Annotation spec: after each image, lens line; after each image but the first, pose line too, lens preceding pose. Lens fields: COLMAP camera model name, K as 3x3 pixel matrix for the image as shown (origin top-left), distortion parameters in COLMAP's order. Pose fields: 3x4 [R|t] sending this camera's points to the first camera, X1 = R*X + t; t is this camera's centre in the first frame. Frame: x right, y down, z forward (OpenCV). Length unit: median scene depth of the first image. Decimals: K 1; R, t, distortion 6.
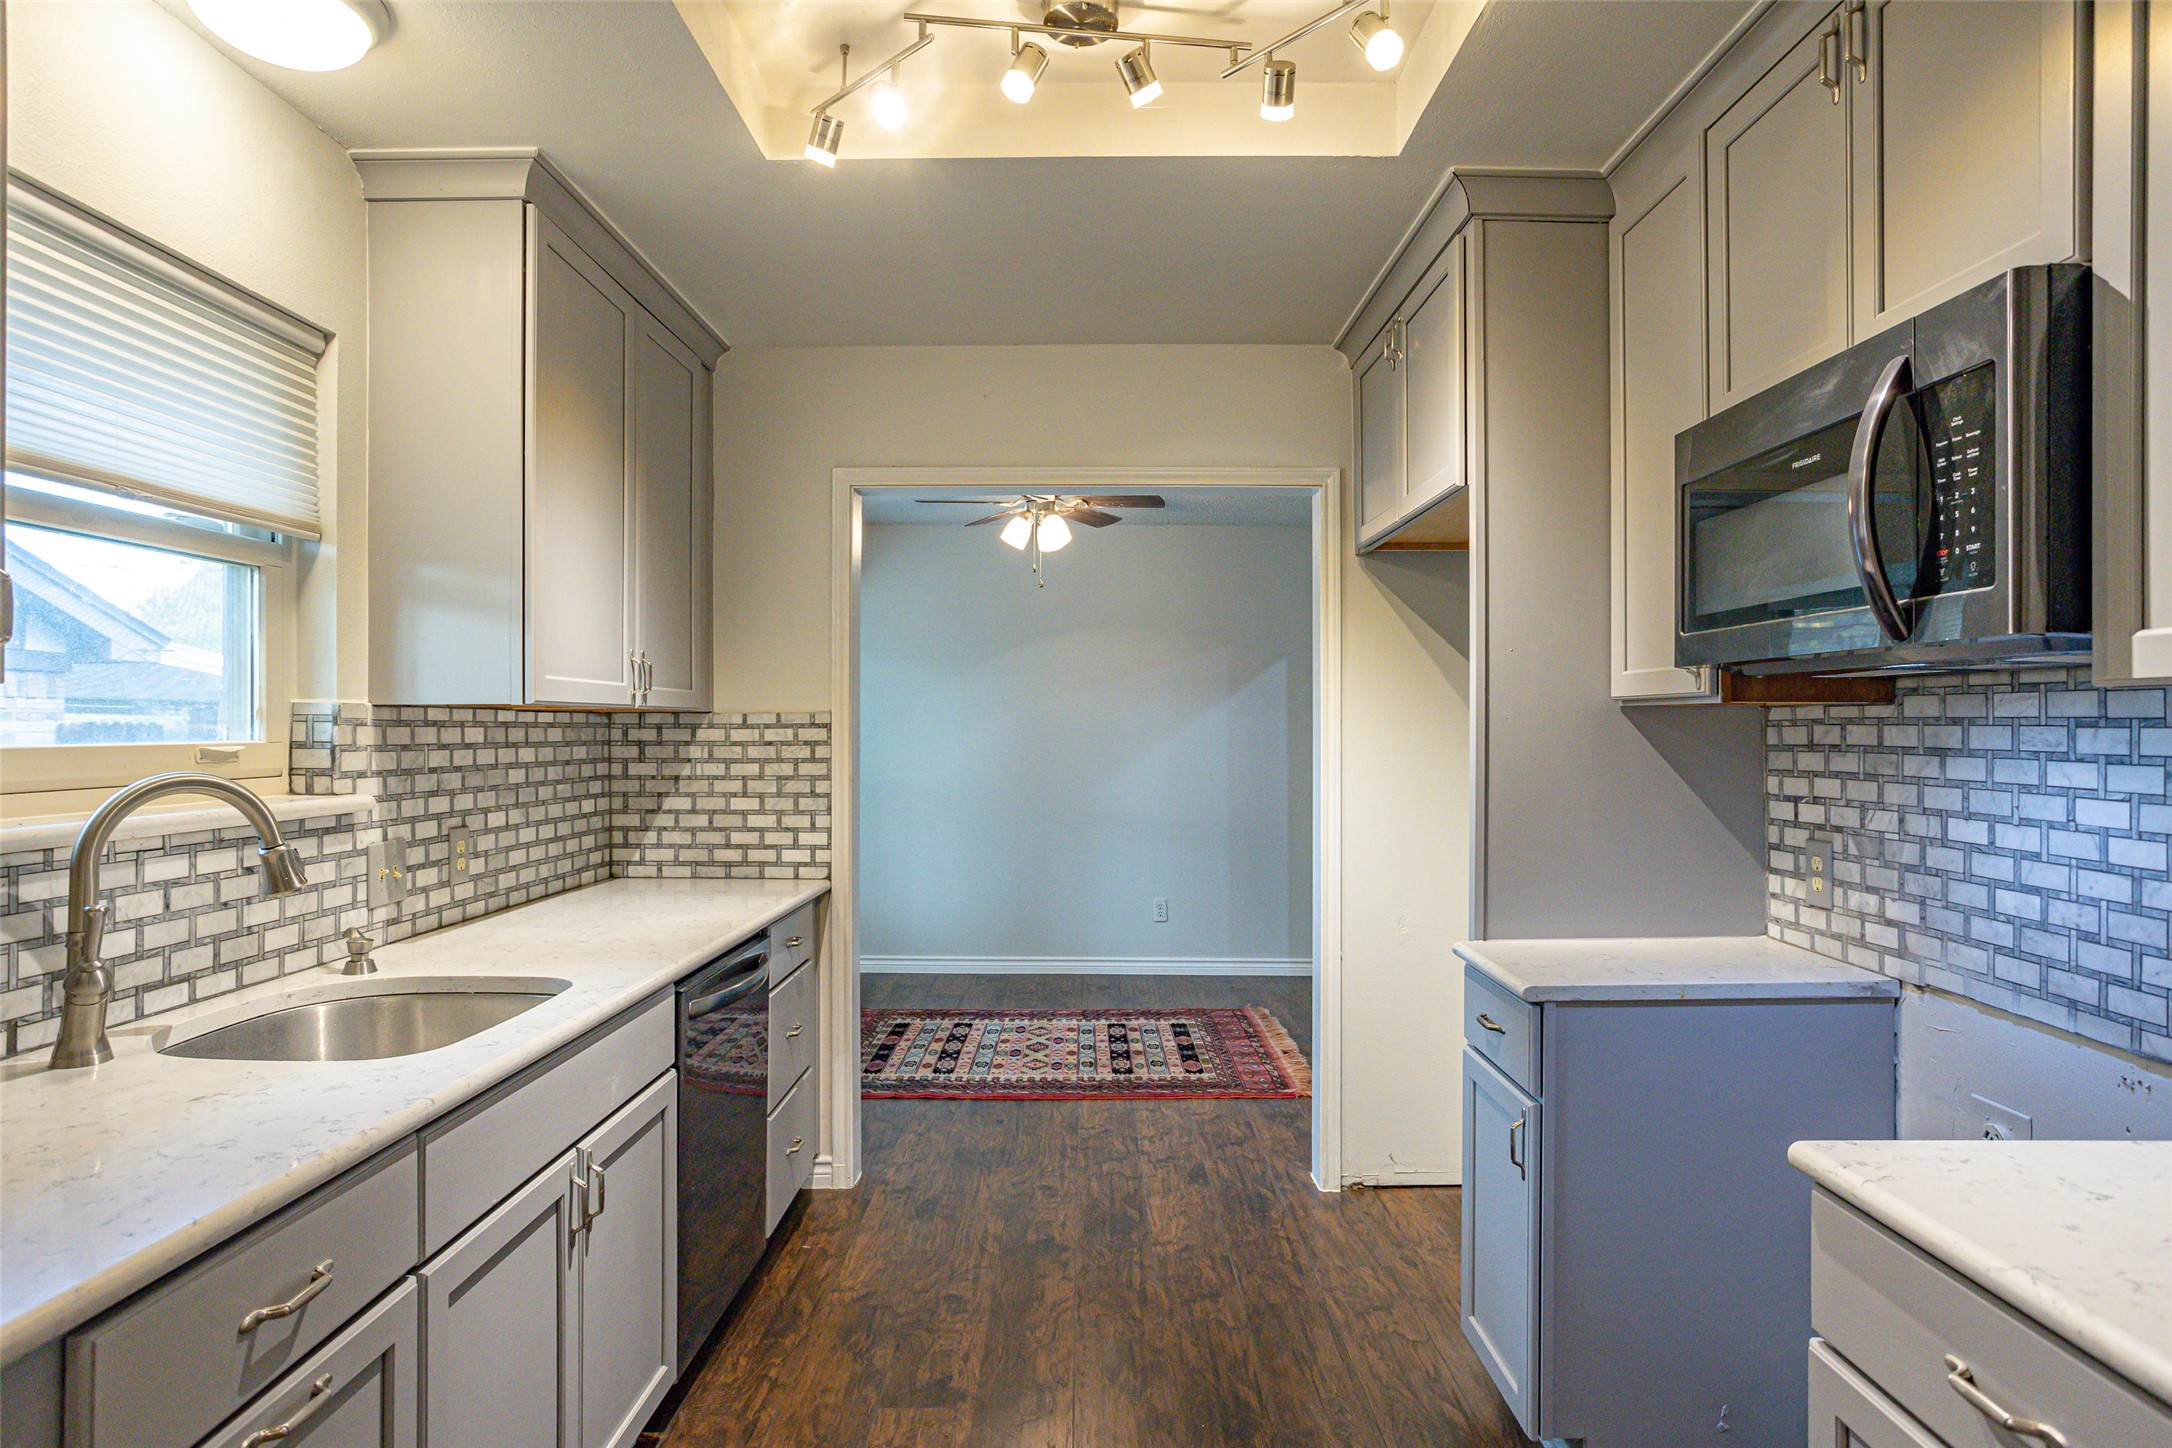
lens RADIAL K [[1191.1, 0, 1086.0], [0, 1191.1, 724.0], [0, 0, 1]] dist [-0.055409, 0.047917]
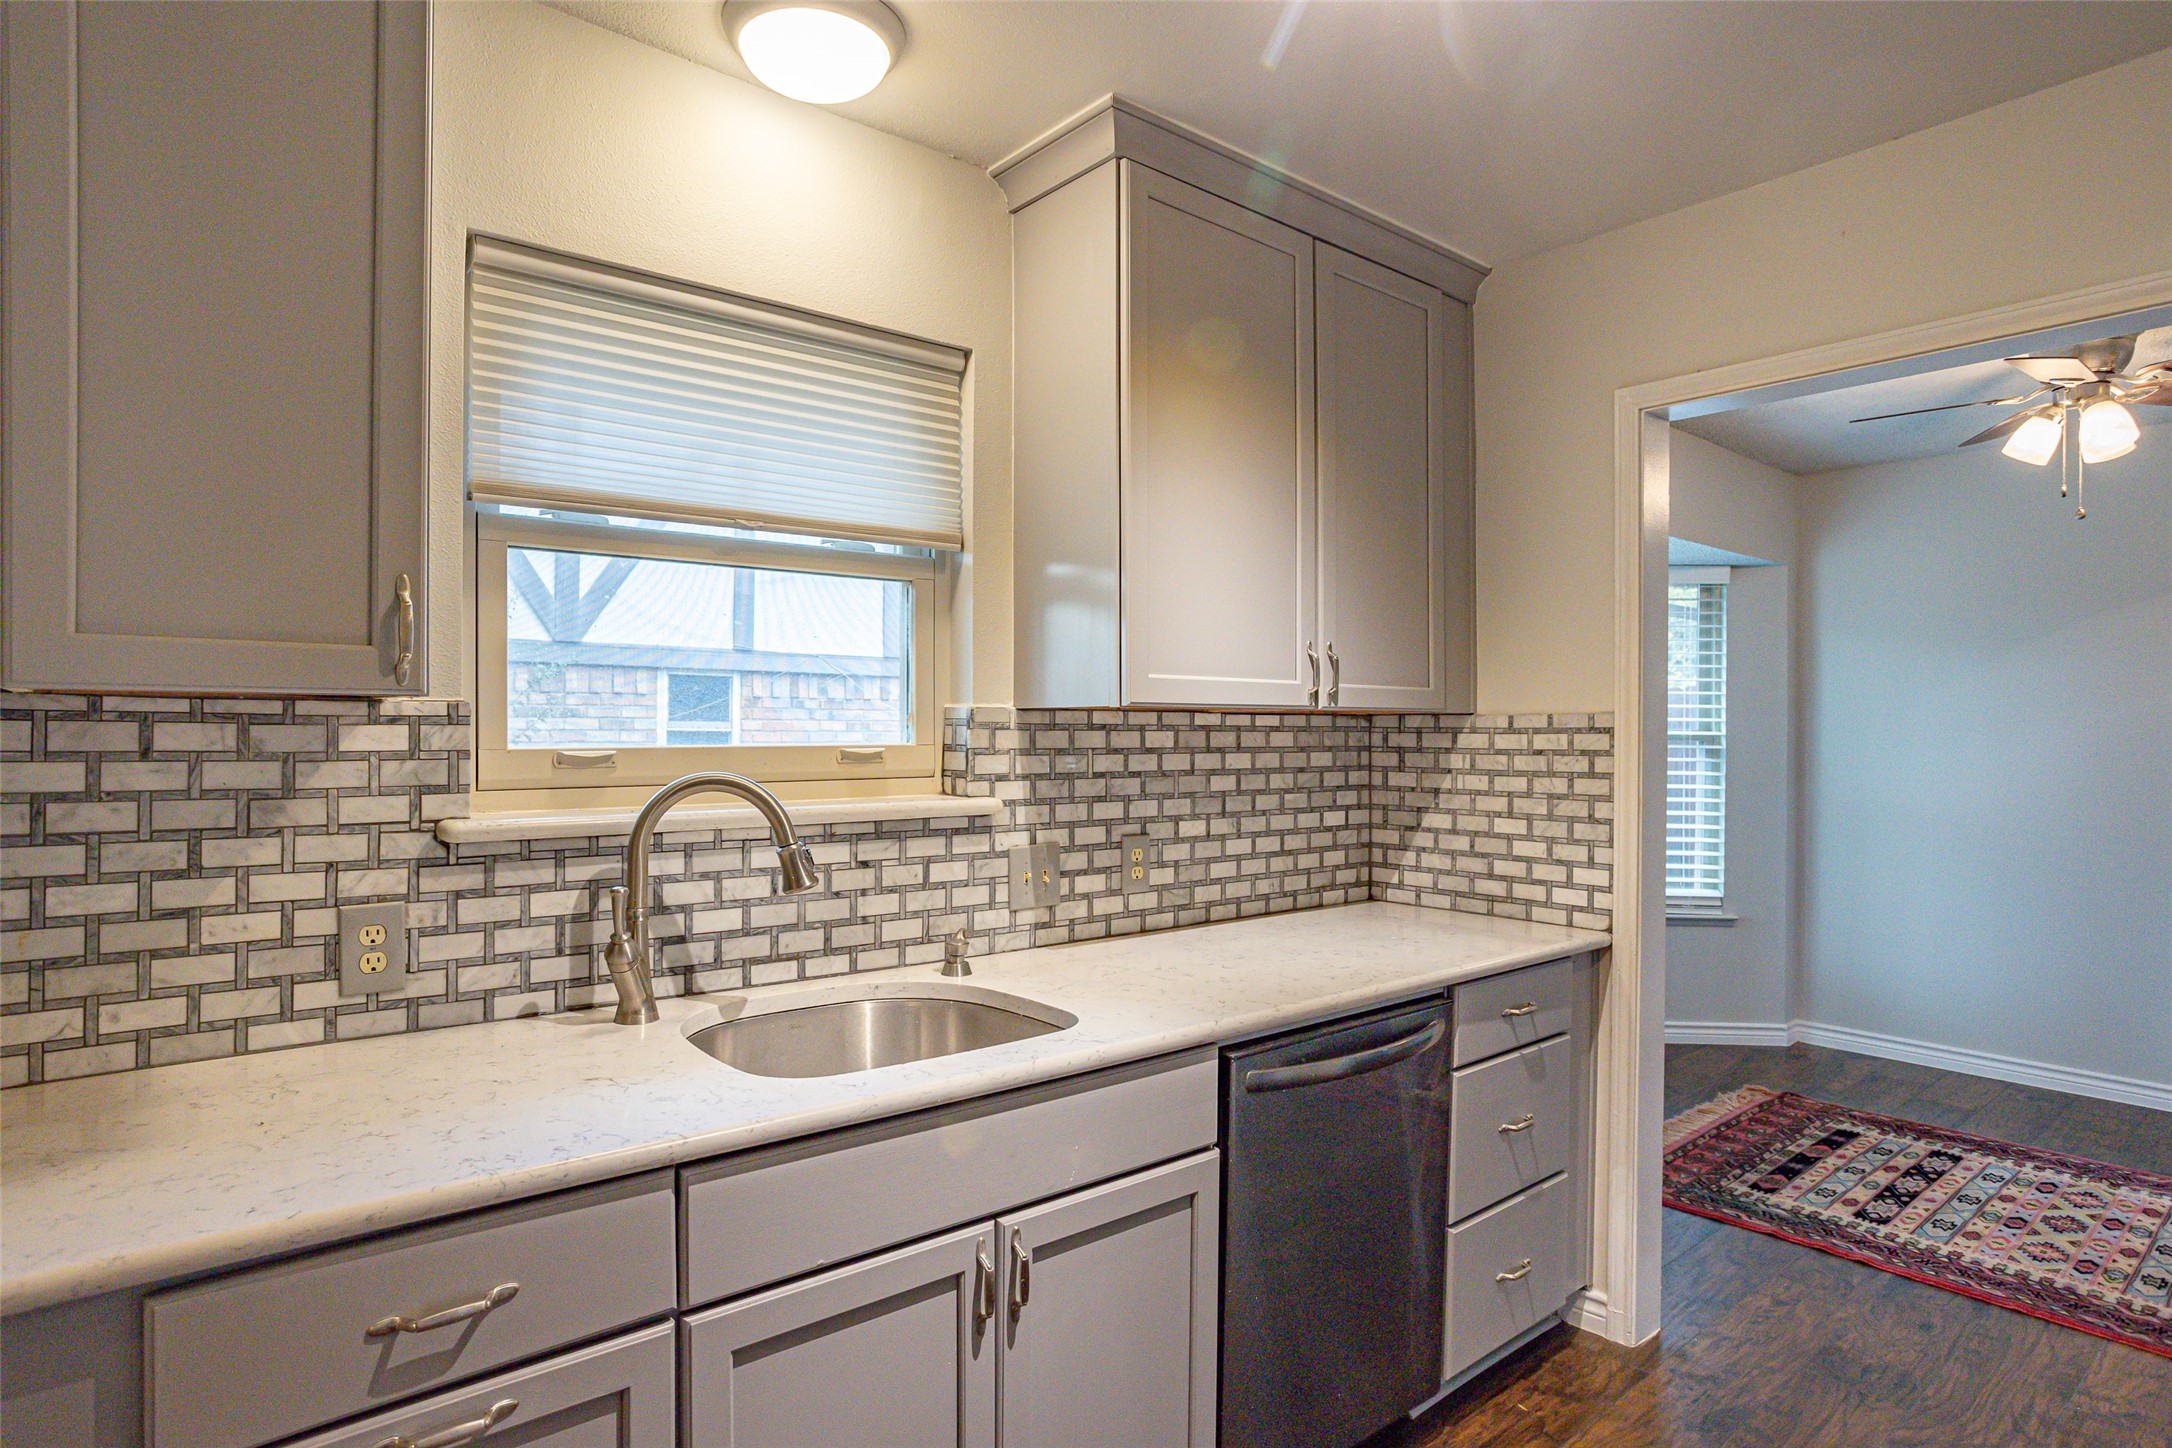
lens RADIAL K [[1181.8, 0, 1096.1], [0, 1181.8, 730.9], [0, 0, 1]] dist [-0.054287, 0.039679]
pose [[0.651183, 0.003352, -0.758914, 0.179900], [-0.001000, 0.999993, 0.003559, -0.000835], [0.758920, -0.001558, 0.651182, 0.340746]]
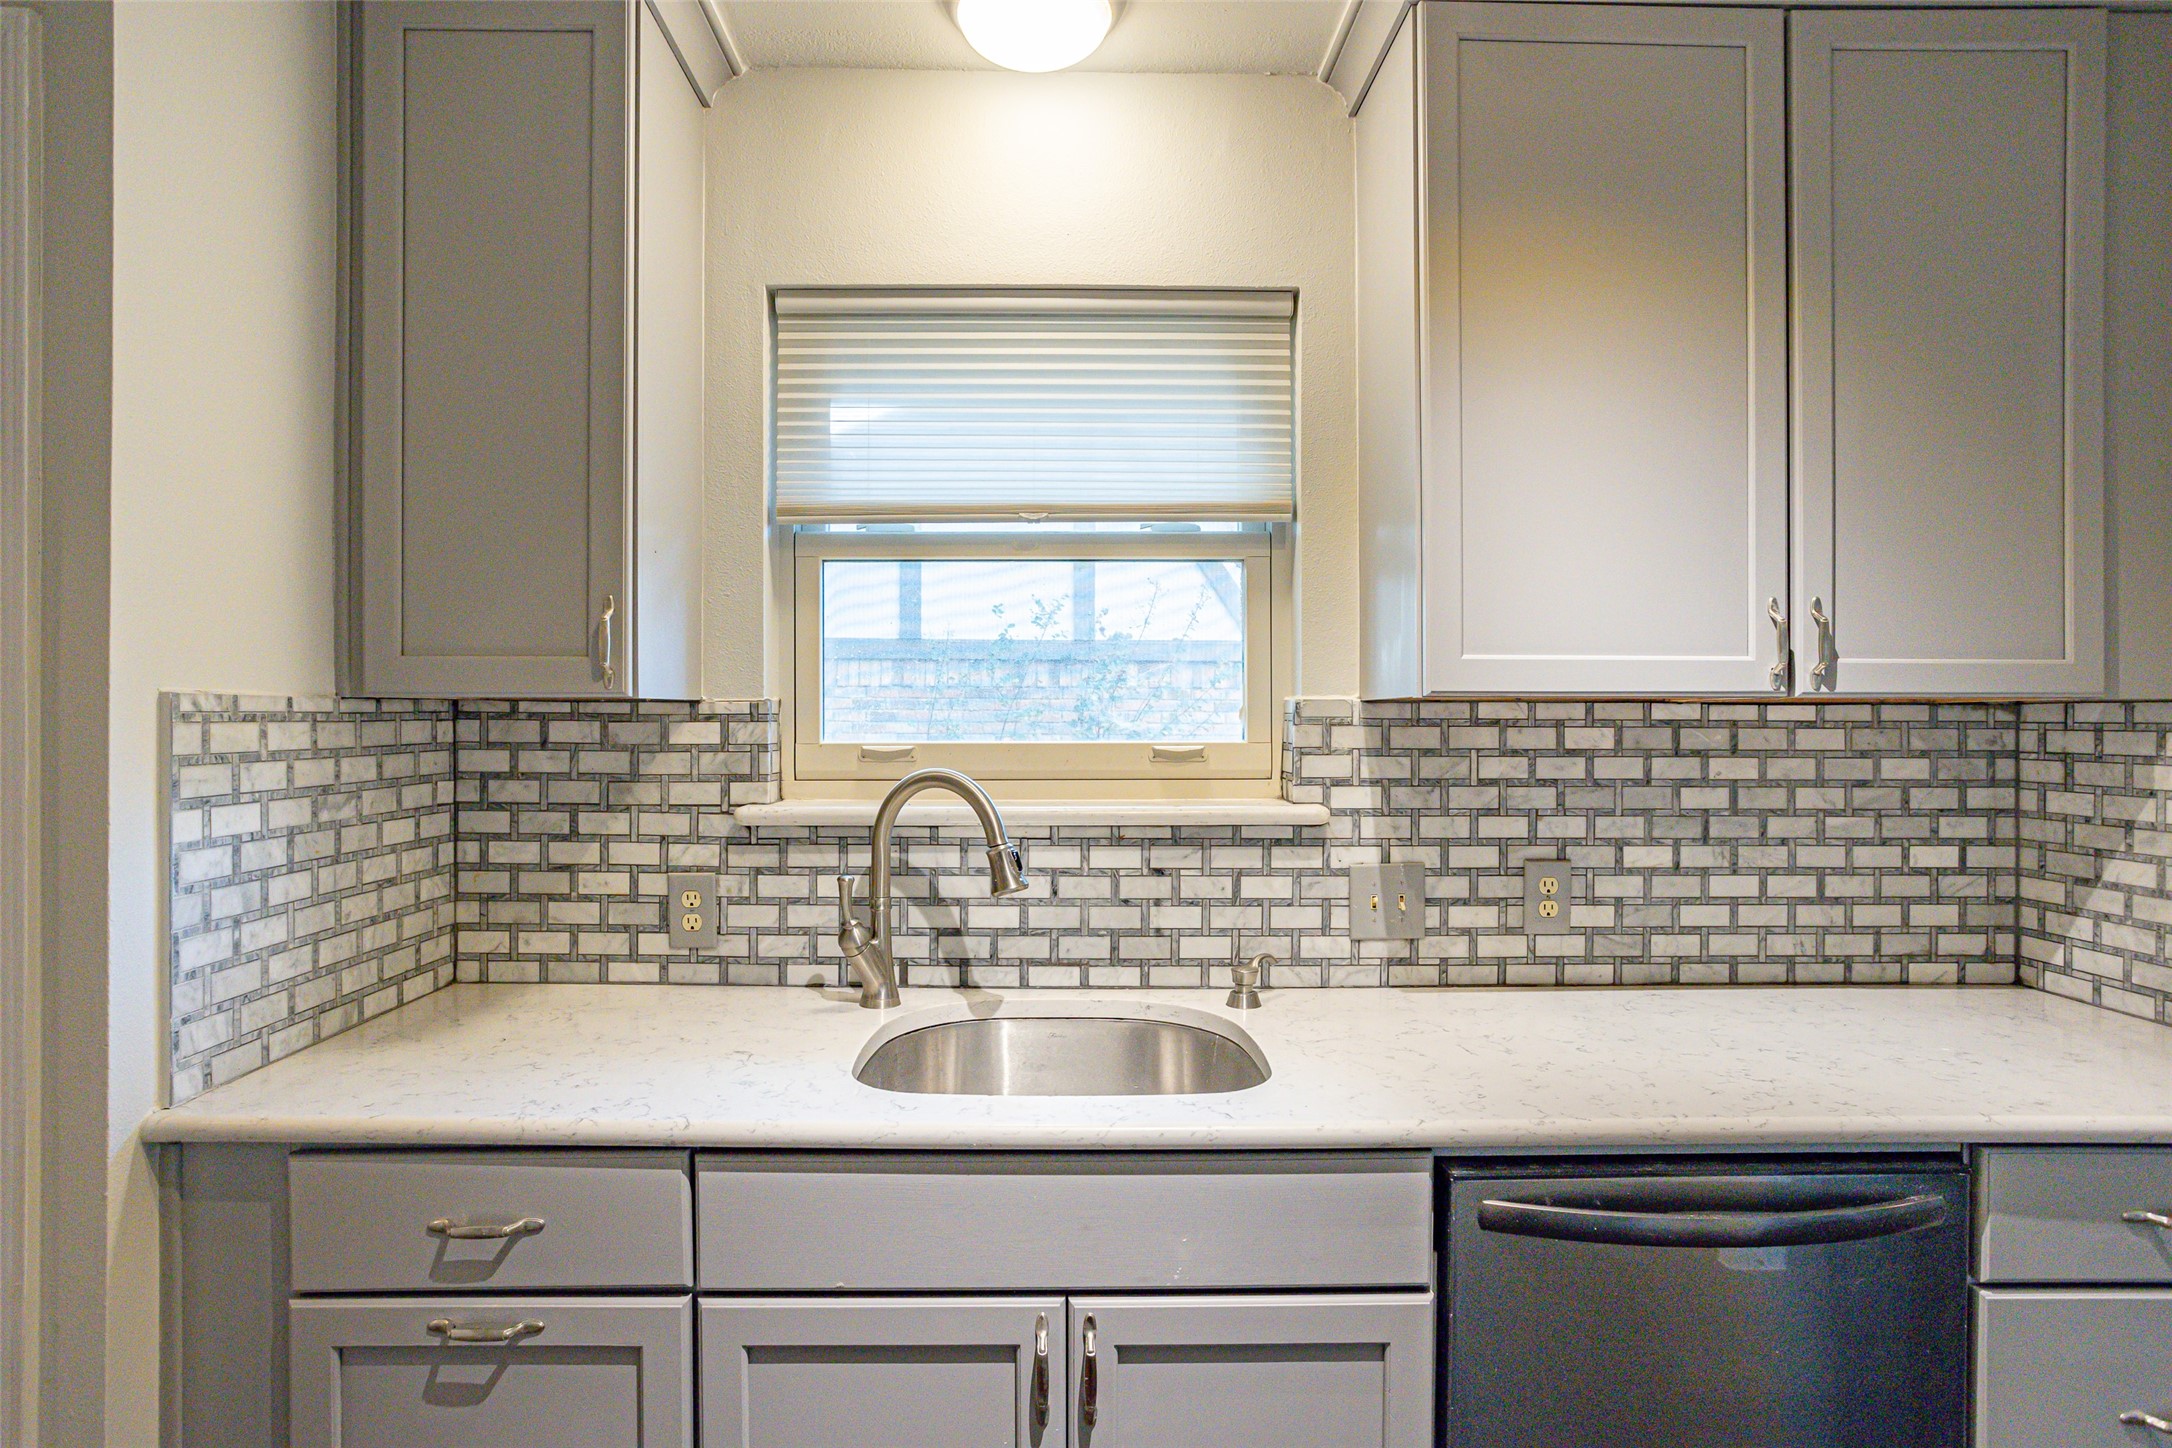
lens RADIAL K [[1171.2, 0, 1096.0], [0, 1171.2, 720.9], [0, 0, 1]] dist [-0.059642, 0.049259]
pose [[0.032205, 0.001808, -0.999480, 0.201127], [0.001058, 0.999998, 0.001843, -0.003218], [0.999481, -0.001117, 0.032203, 0.679738]]
